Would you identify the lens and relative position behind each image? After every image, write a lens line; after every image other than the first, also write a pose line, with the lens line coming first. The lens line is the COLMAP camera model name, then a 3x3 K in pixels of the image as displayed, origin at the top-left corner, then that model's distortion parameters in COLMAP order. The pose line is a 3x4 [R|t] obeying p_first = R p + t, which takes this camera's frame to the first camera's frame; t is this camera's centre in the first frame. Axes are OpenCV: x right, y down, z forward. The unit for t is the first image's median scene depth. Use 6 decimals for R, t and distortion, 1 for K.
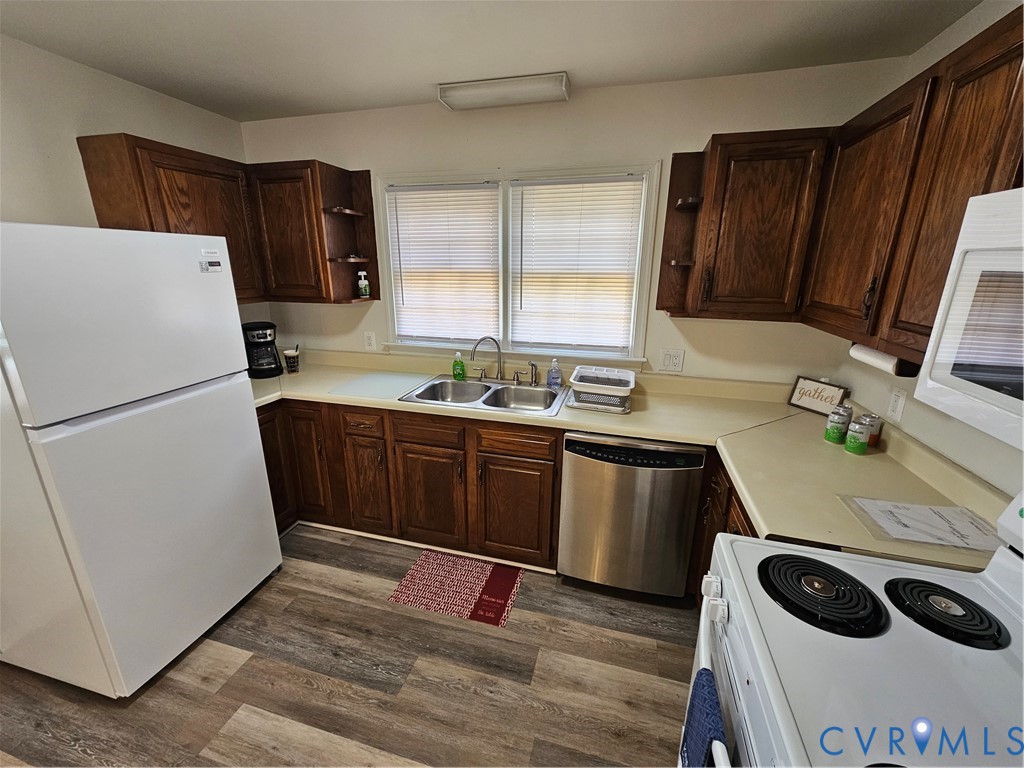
lens RADIAL K [[415.5, 0, 512.0], [0, 415.5, 384.0], [0, 0, 1]] dist [-0.003749, -0.000179]
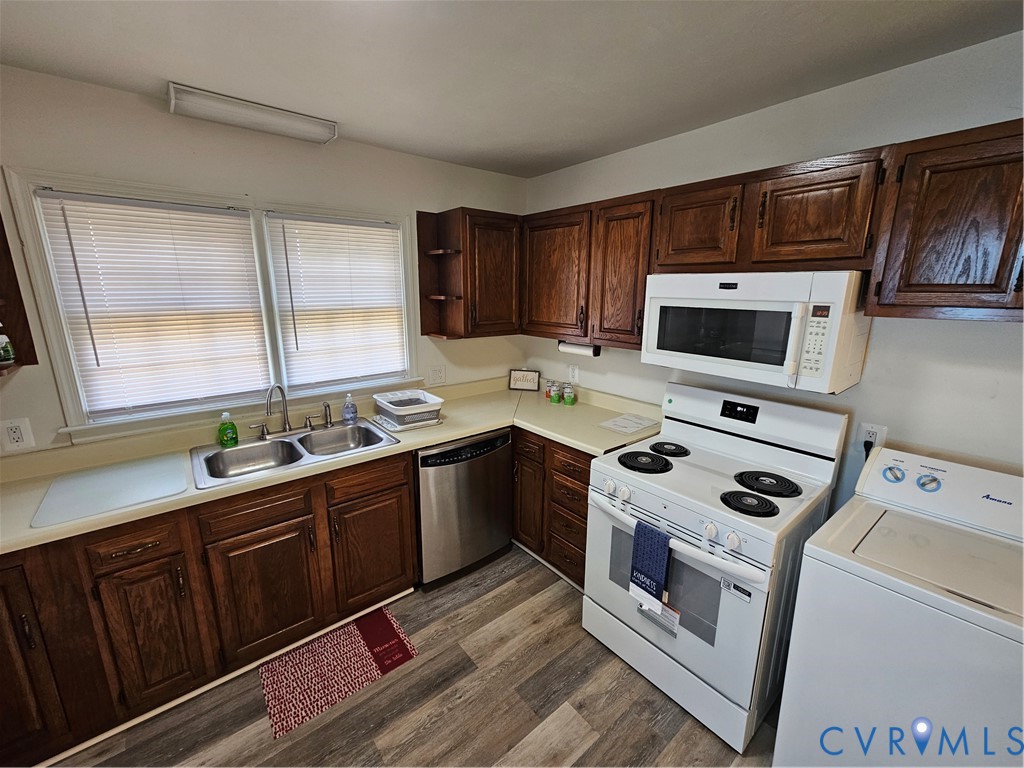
lens RADIAL K [[415.5, 0, 512.0], [0, 415.5, 384.0], [0, 0, 1]] dist [-0.003749, -0.000179]
pose [[0.579635, -0.188553, 0.792762, -0.514789], [0.227712, 0.971584, 0.064591, -0.066294], [-0.782413, 0.143082, 0.606100, 0.096414]]
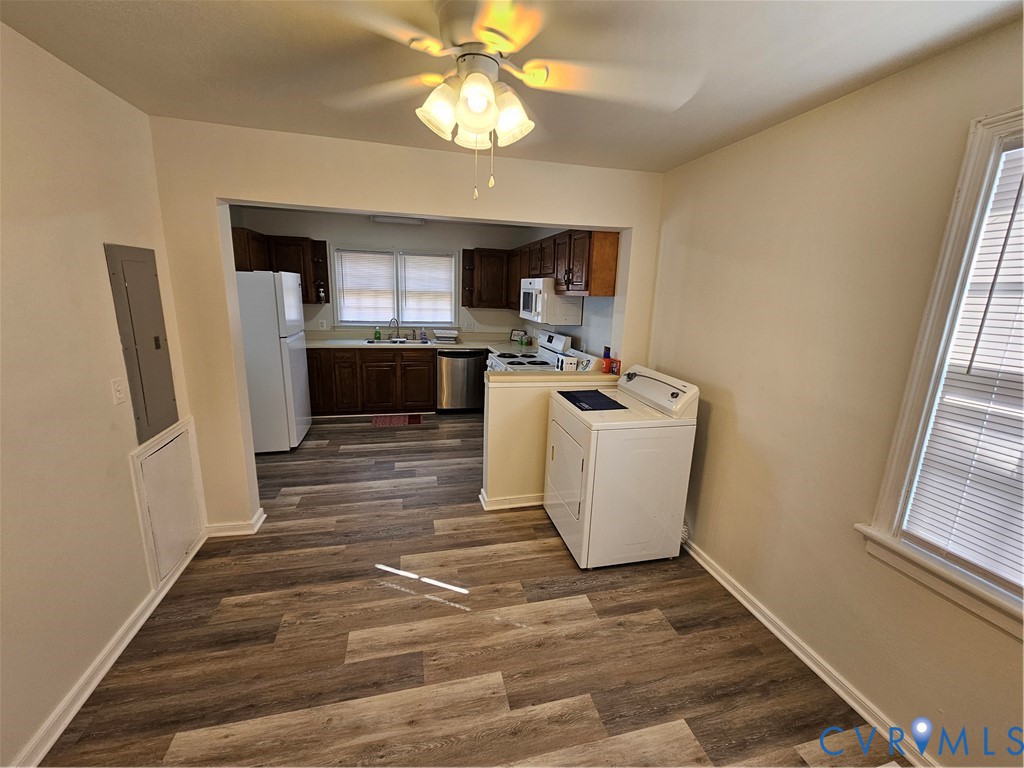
lens RADIAL K [[415.5, 0, 512.0], [0, 415.5, 384.0], [0, 0, 1]] dist [-0.003749, -0.000179]
pose [[0.870757, -0.085683, 0.484190, -0.708215], [0.110499, 0.993613, -0.022887, 0.414025], [-0.479137, 0.073432, 0.874663, -1.442023]]
